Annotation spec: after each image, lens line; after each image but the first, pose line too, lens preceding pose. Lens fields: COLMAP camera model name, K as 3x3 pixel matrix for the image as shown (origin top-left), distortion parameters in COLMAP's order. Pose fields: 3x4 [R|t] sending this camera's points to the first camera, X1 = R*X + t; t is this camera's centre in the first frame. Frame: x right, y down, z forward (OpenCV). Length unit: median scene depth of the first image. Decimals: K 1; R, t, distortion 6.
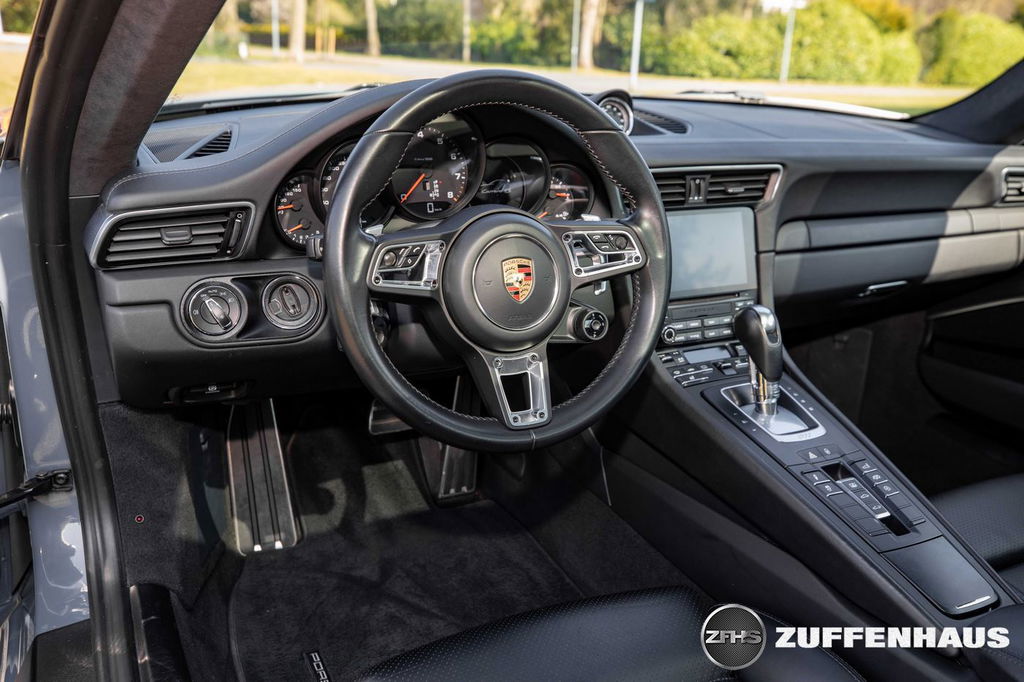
lens RADIAL K [[890.5, 0, 511.2], [0, 890.5, 342.5], [0, 0, 1]] dist [0.006551, 0.001937]
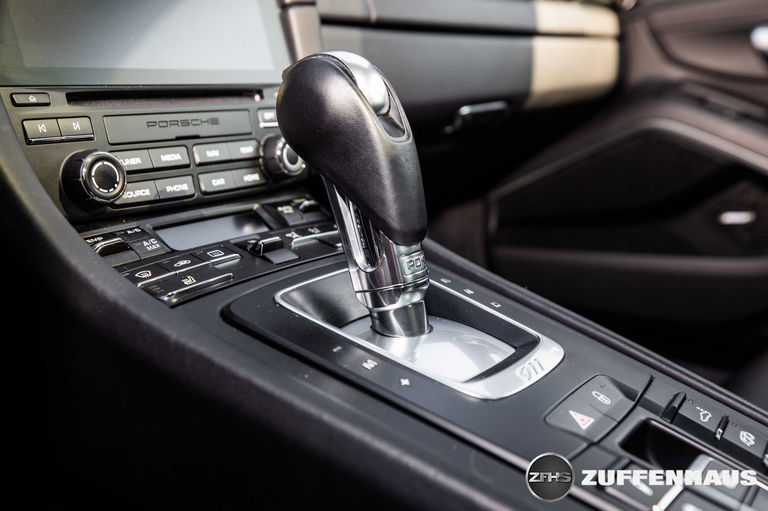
lens RADIAL K [[864.8, 0, 383.5], [0, 864.8, 256.1], [0, 0, 1]] dist [0.014063, 0.000000]
pose [[0.891921, -0.147558, 0.427439, 0.121685], [0.184118, 0.981863, -0.045239, 0.057670], [-0.413011, 0.119049, 0.902912, 0.632354]]
